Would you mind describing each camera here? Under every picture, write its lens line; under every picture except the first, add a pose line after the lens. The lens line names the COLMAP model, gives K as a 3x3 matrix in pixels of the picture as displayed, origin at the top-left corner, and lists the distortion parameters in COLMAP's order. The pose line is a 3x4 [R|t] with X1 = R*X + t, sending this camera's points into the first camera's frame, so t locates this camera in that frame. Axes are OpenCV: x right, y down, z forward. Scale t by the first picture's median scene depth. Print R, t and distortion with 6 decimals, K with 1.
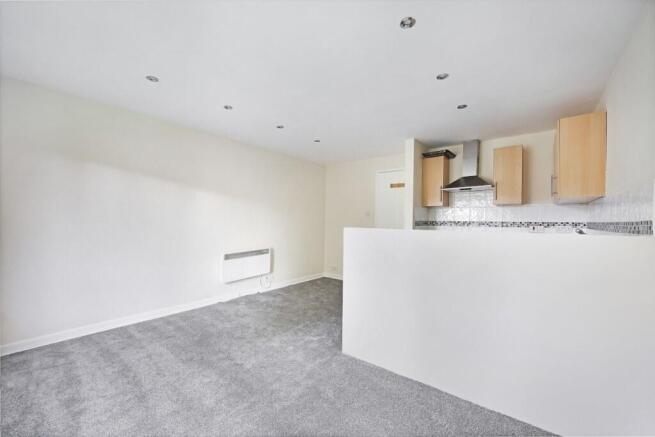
lens RADIAL K [[262.2, 0, 326.3], [0, 262.2, 223.2], [0, 0, 1]] dist [-0.004743, -0.000173]
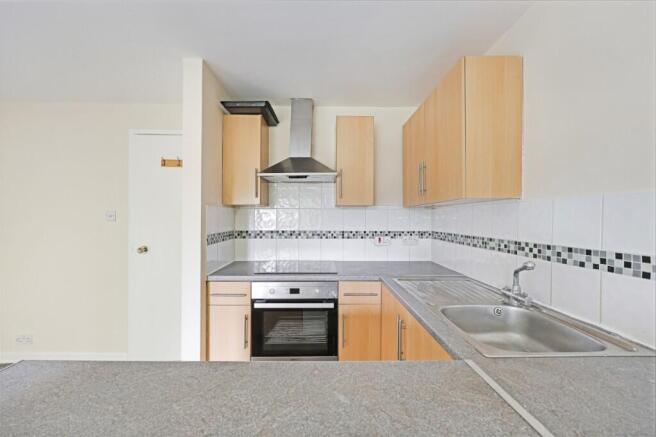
lens RADIAL K [[262.6, 0, 327.7], [0, 262.6, 221.2], [0, 0, 1]] dist [-0.004743, -0.000173]
pose [[0.762092, -0.012089, 0.647356, 0.195766], [0.009637, 0.999927, 0.007328, -0.034626], [-0.647397, 0.000654, 0.762153, 0.485351]]
